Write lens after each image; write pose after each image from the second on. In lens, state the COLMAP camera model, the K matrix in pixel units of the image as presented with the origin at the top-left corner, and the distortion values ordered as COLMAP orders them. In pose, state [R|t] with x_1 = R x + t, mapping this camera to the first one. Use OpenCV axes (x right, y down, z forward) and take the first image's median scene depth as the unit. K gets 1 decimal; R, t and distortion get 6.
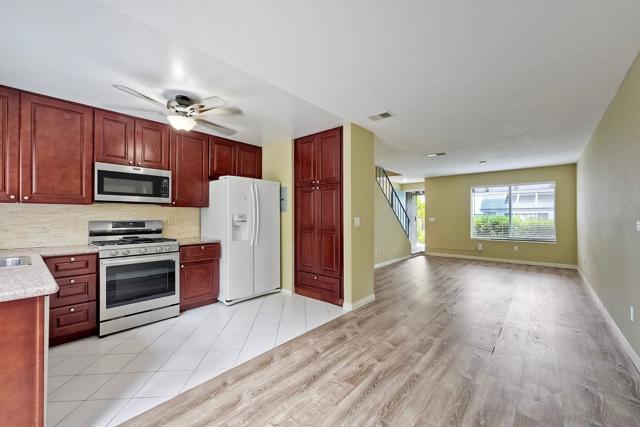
lens RADIAL K [[262.5, 0, 314.4], [0, 262.5, 218.9], [0, 0, 1]] dist [-0.006177, 0.000779]
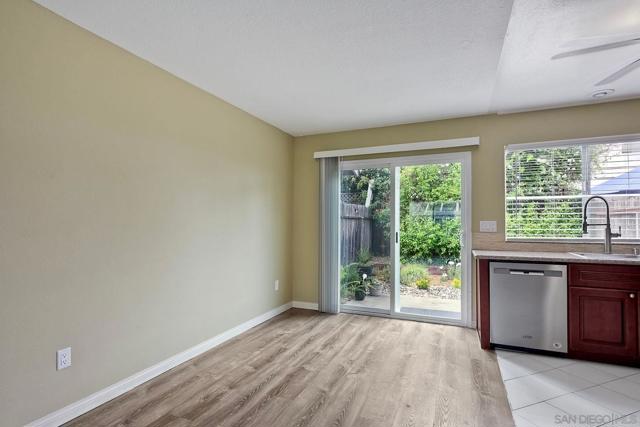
lens RADIAL K [[313.6, 0, 324.6], [0, 313.6, 220.0], [0, 0, 1]] dist [-0.000119, 0.000856]
pose [[-0.951699, -0.001714, -0.307027, 0.329571], [-0.002161, 0.999997, 0.001116, -0.002892], [0.307024, 0.001725, -0.951700, 1.102950]]
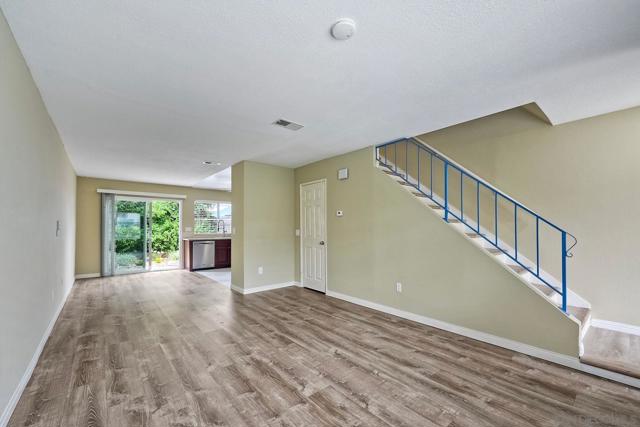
lens RADIAL K [[262.5, 0, 319.8], [0, 262.5, 223.3], [0, 0, 1]] dist [-0.006177, 0.000779]
pose [[-0.152774, -0.015493, -0.988140, 1.631347], [-0.008003, 0.999864, -0.014439, -0.011843], [0.988229, 0.005702, -0.152877, 1.793081]]
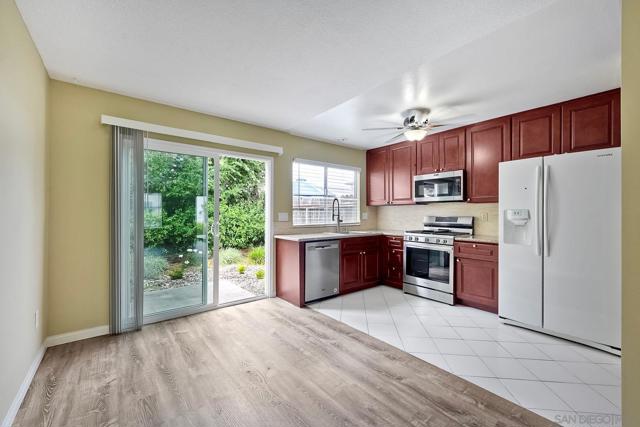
lens RADIAL K [[262.5, 0, 318.2], [0, 262.5, 212.5], [0, 0, 1]] dist [-0.006177, 0.000779]
pose [[-0.182024, -0.004458, -0.983284, 0.607679], [-0.012789, 0.999916, -0.002166, -0.000262], [0.983211, 0.012181, -0.182066, 0.630461]]
